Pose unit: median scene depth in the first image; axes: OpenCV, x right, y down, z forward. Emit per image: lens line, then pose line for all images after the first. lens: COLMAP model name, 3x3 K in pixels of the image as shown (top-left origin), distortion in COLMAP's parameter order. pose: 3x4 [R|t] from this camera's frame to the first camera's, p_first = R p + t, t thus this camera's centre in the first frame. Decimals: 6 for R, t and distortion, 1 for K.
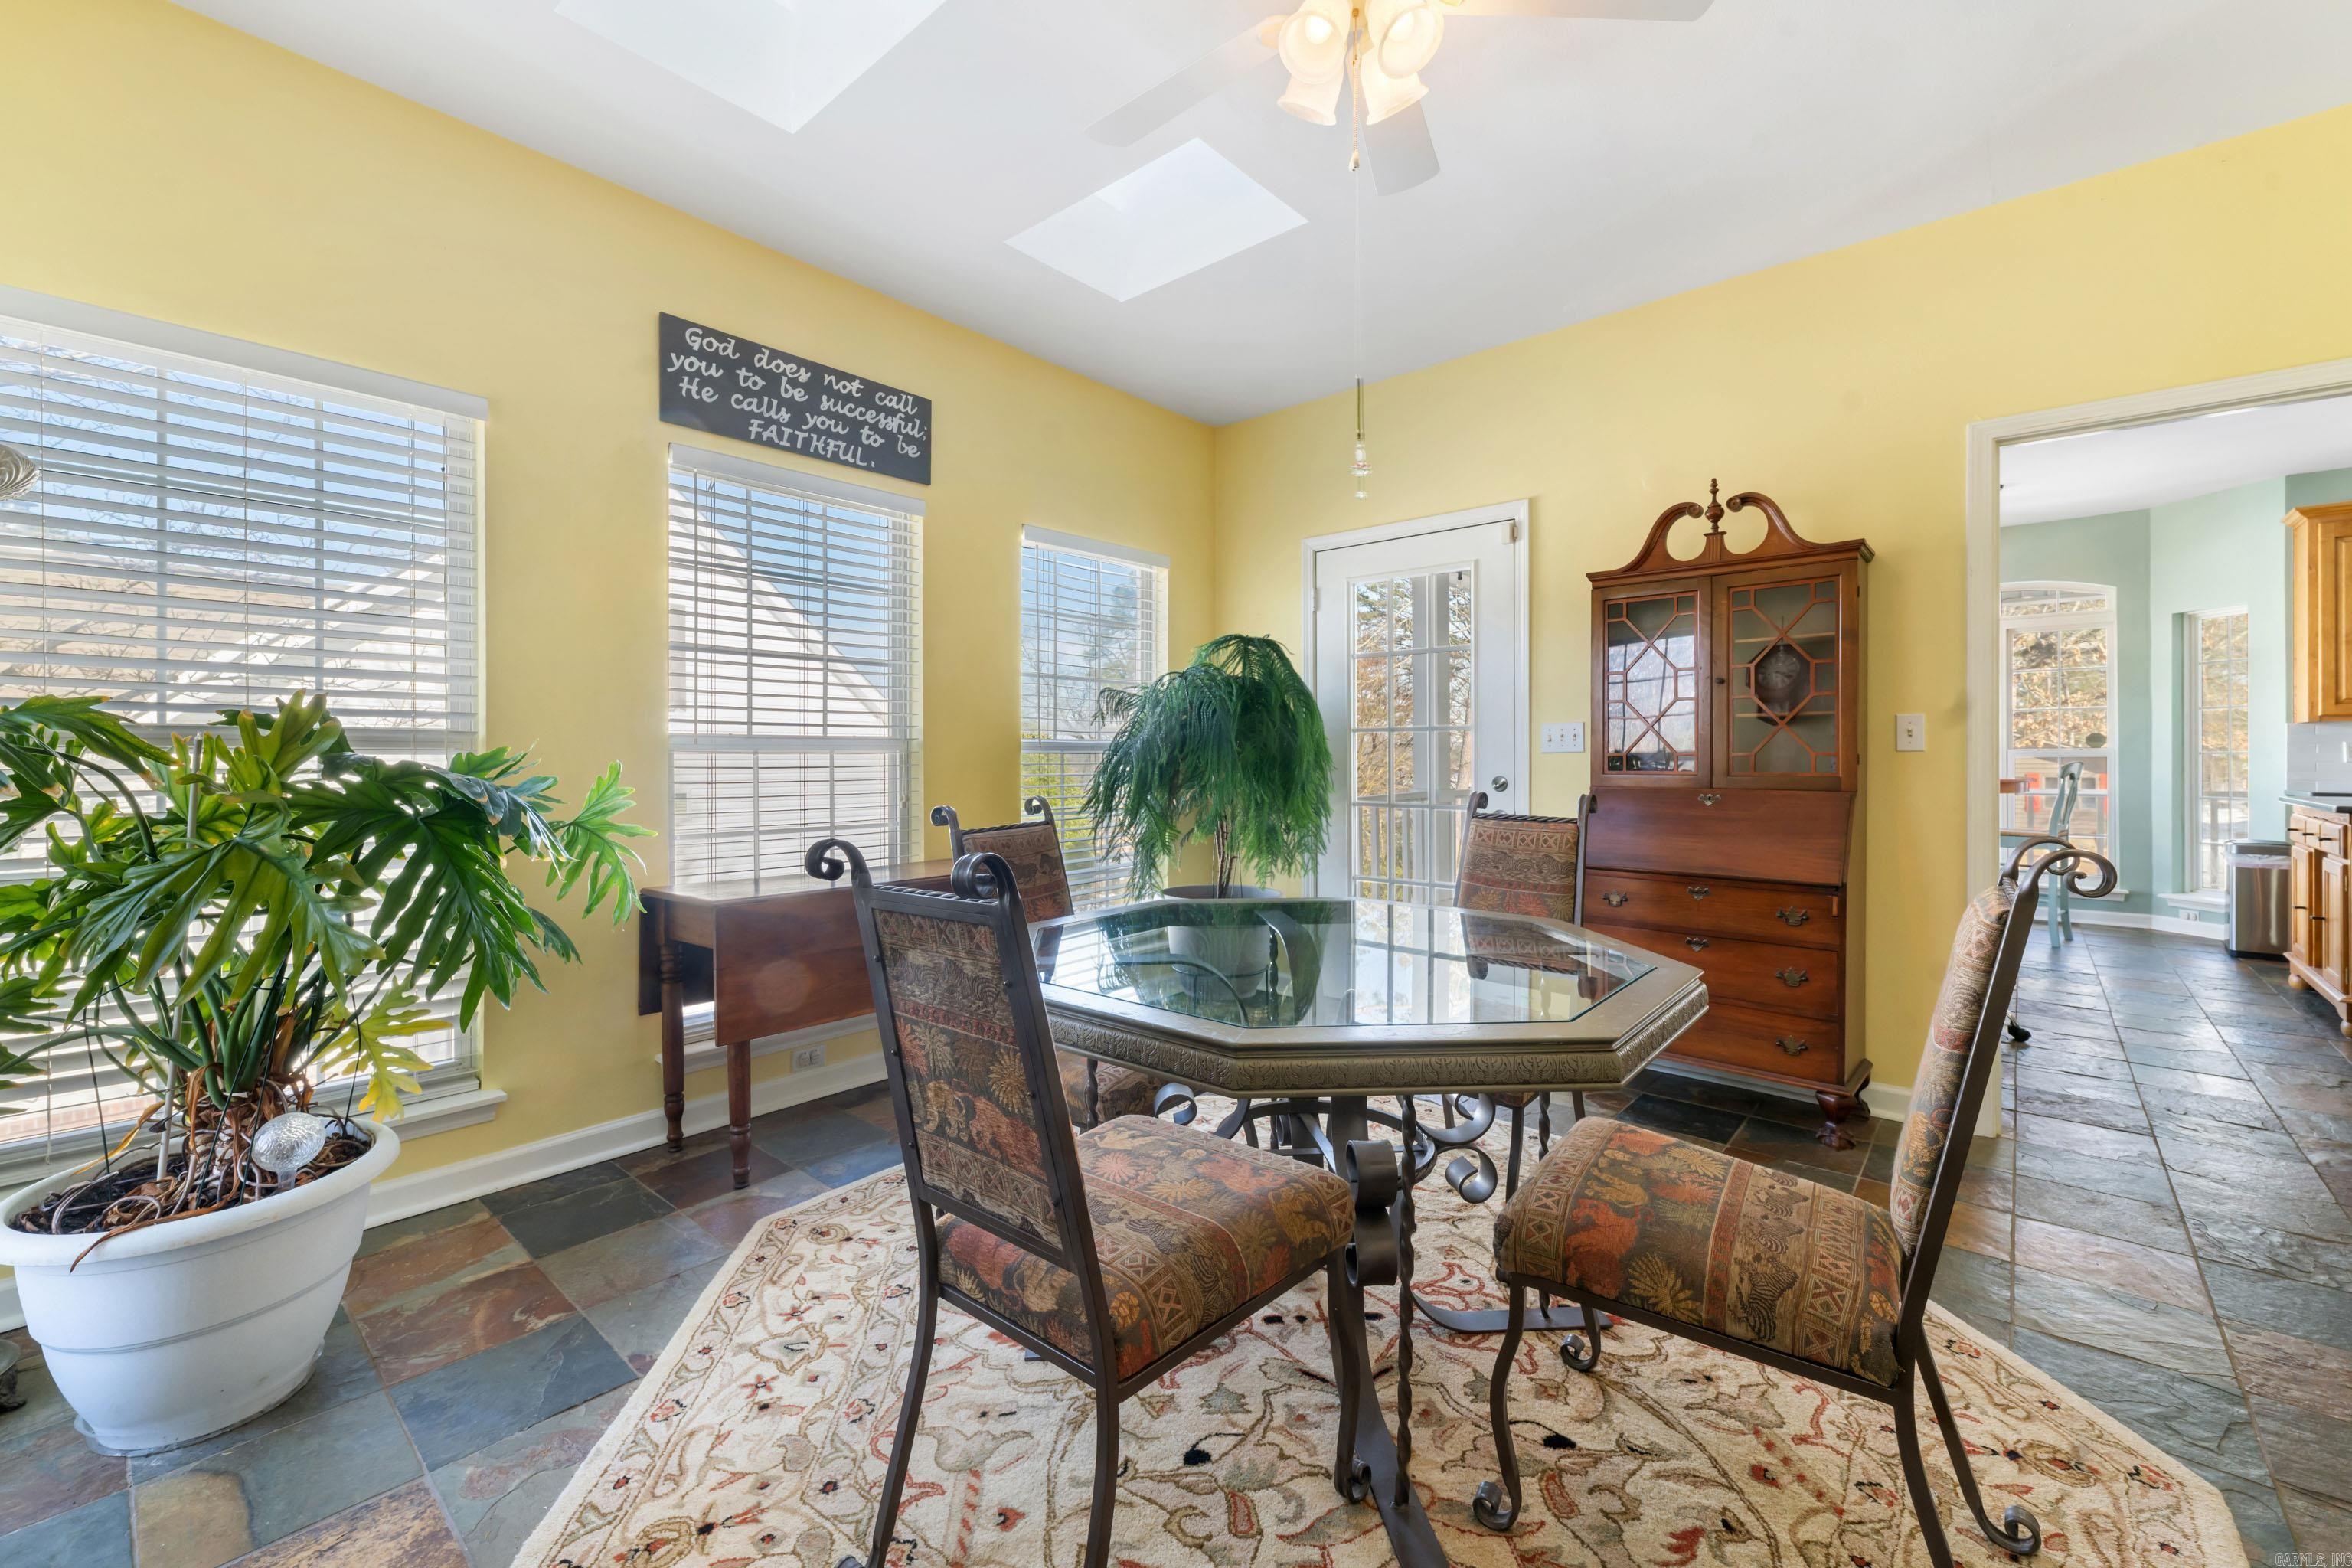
lens RADIAL K [[963.7, 0, 1166.0], [0, 963.7, 763.2], [0, 0, 1]] dist [0.000590, -0.000321]
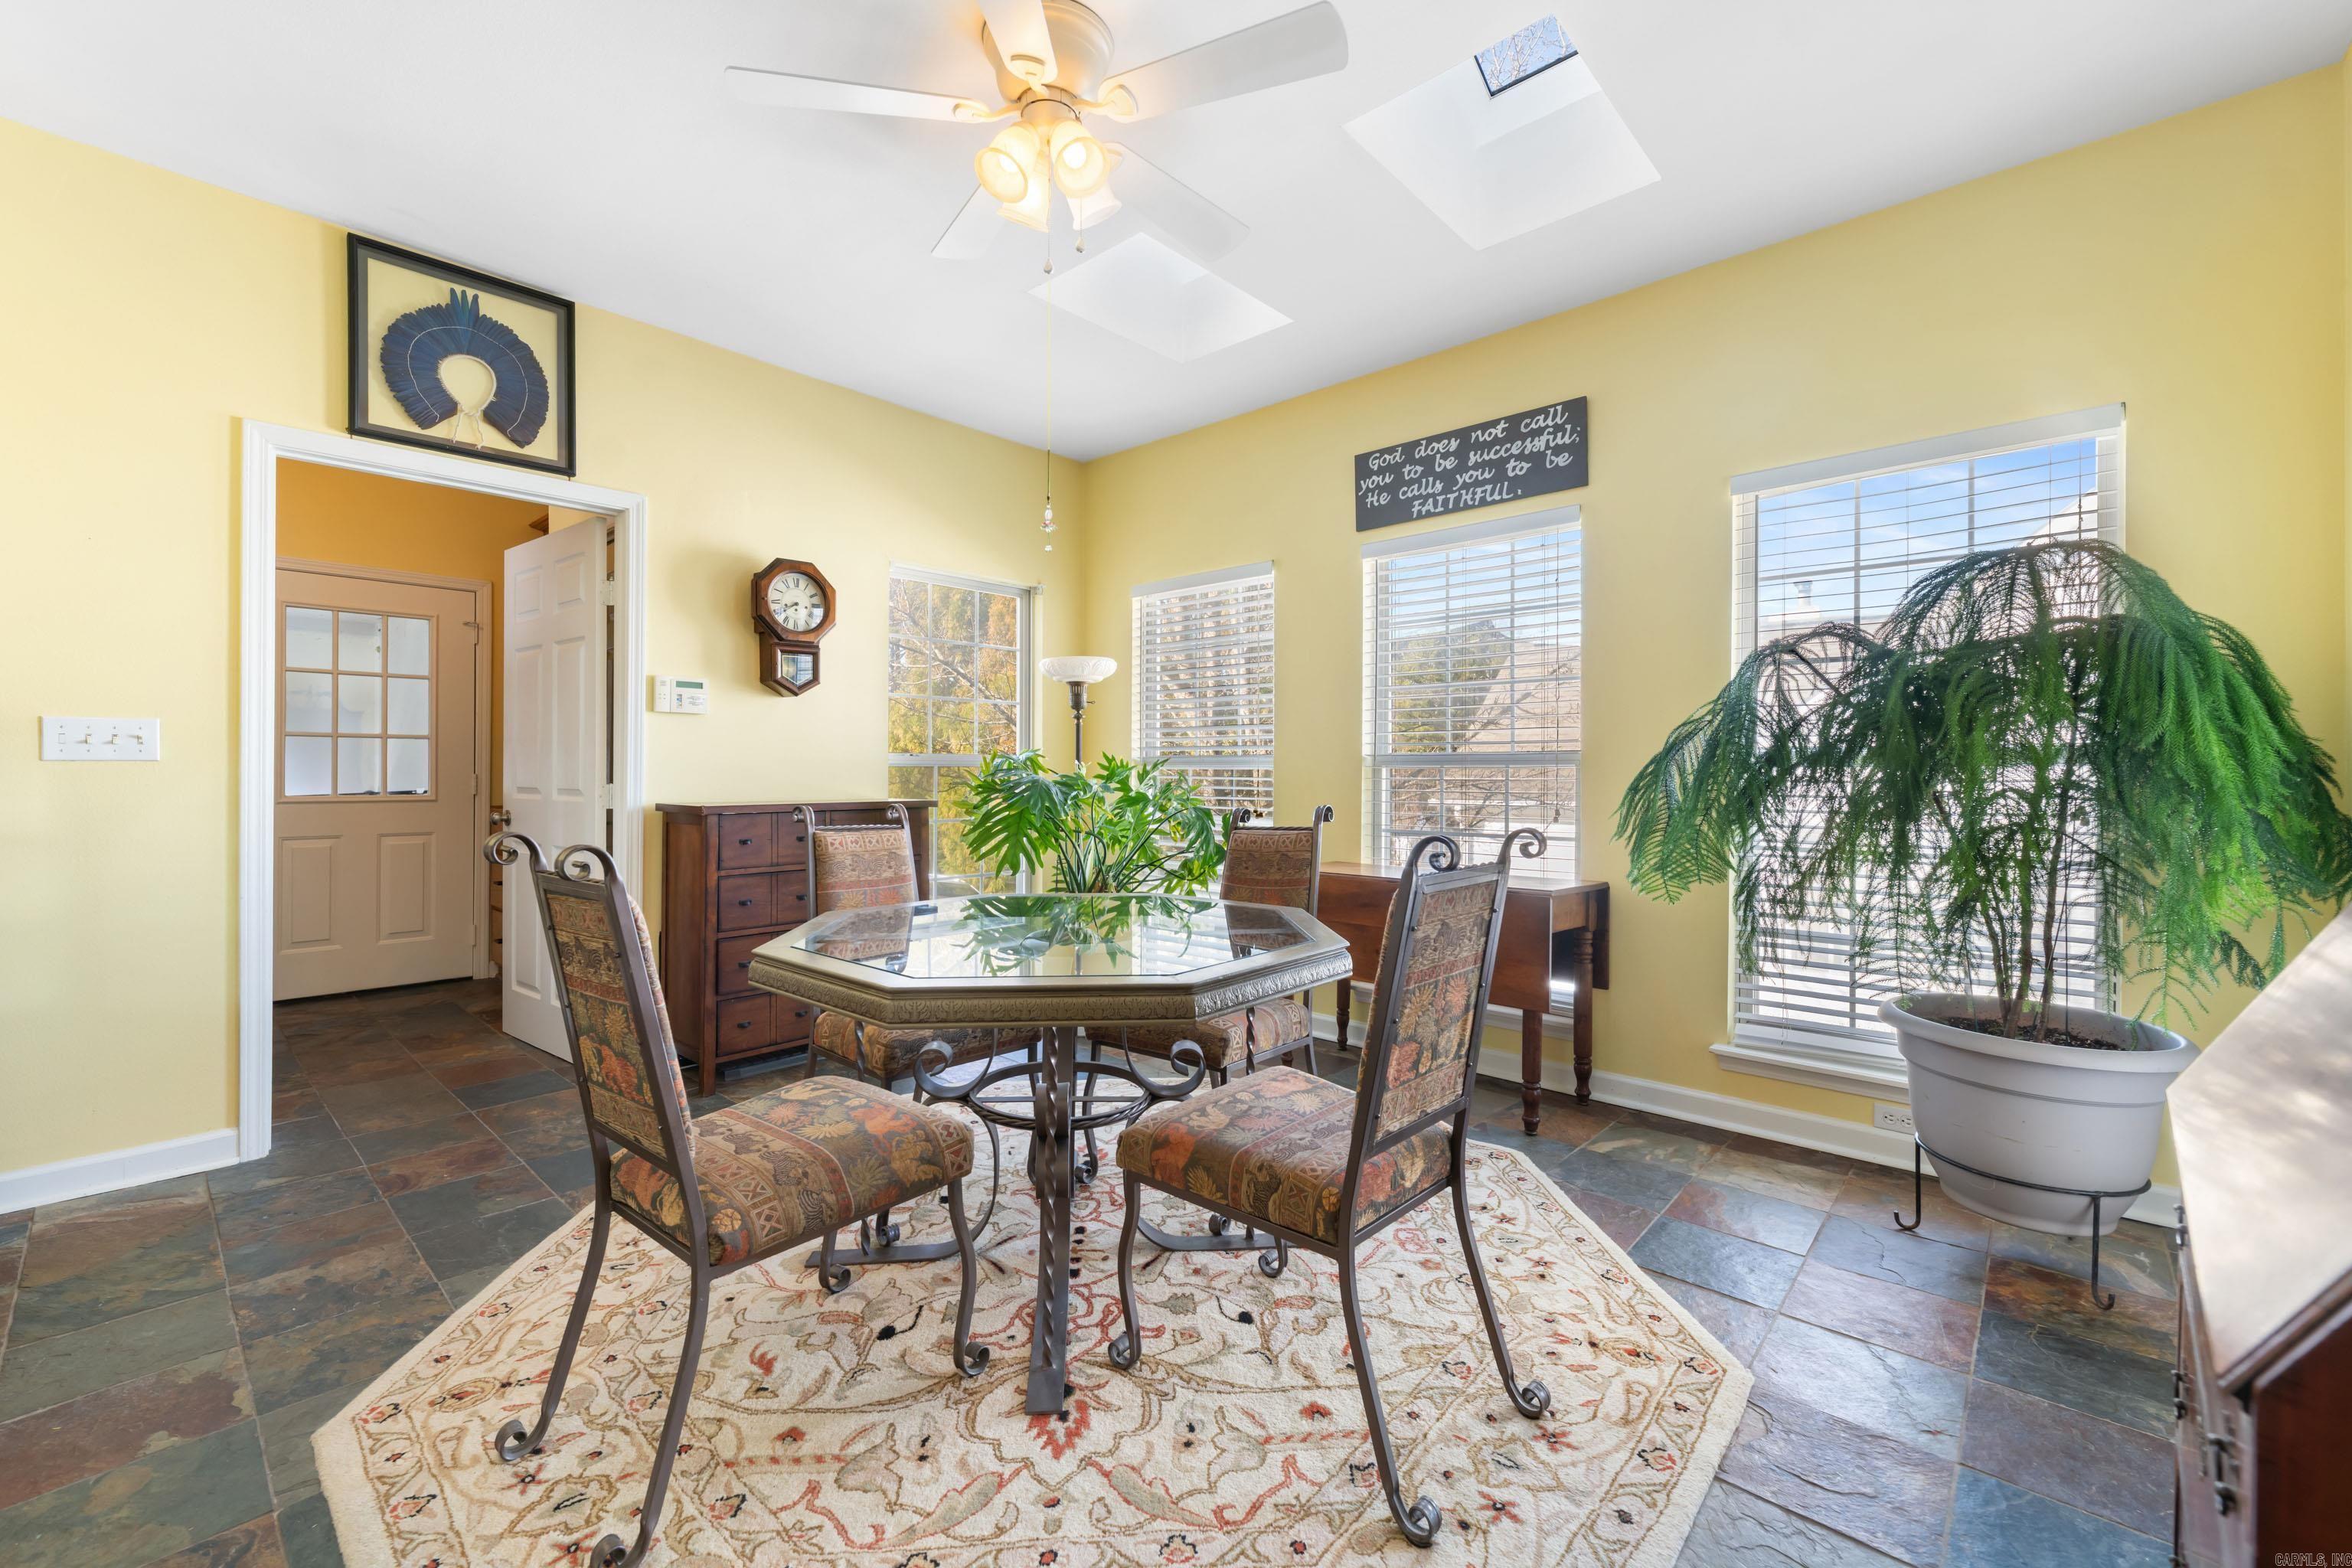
lens RADIAL K [[963.7, 0, 1177.7], [0, 963.7, 789.7], [0, 0, 1]] dist [0.000590, -0.000321]
pose [[-0.017698, 0.016799, -0.999702, 0.811307], [-0.010194, 0.999804, 0.016981, -0.001209], [0.999791, 0.010492, -0.017523, 0.699242]]
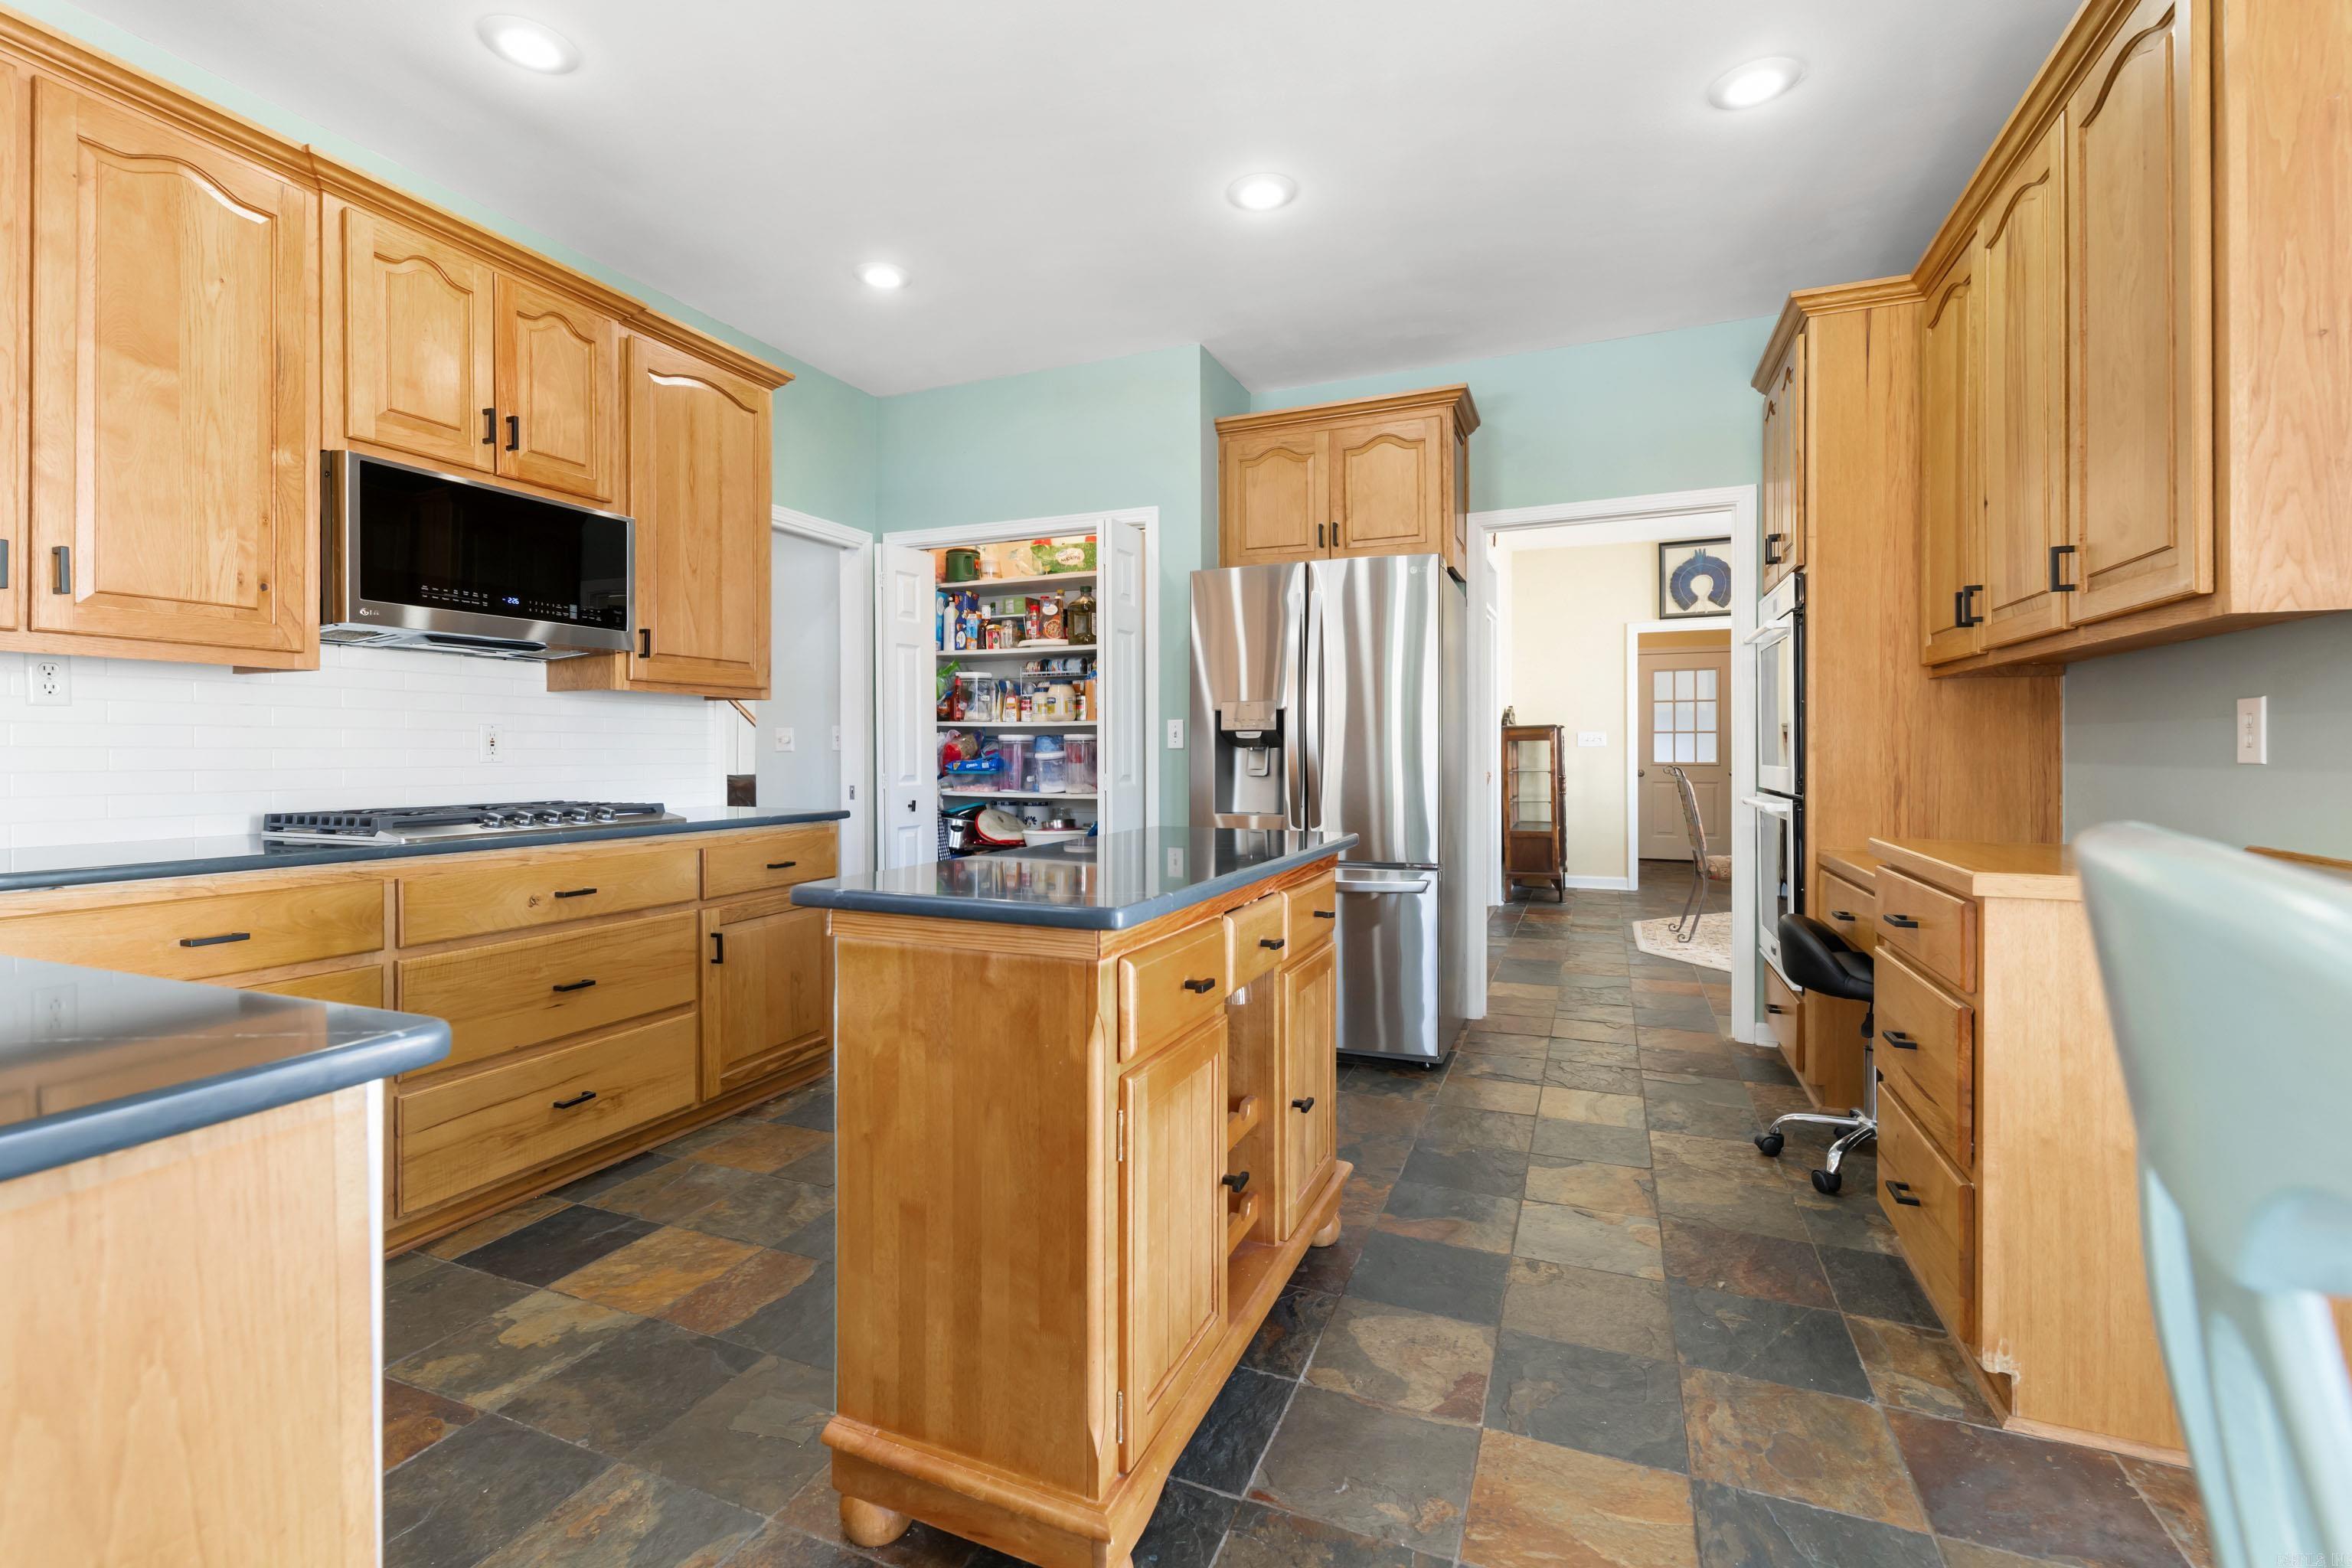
lens RADIAL K [[1015.4, 0, 1155.4], [0, 1015.4, 759.4], [0, 0, 1]] dist [0.000390, -0.000235]
pose [[-0.948056, 0.006207, -0.318042, 5.715533], [0.004251, 0.999968, 0.006846, -0.009190], [0.318074, 0.005138, -0.948052, 6.107695]]
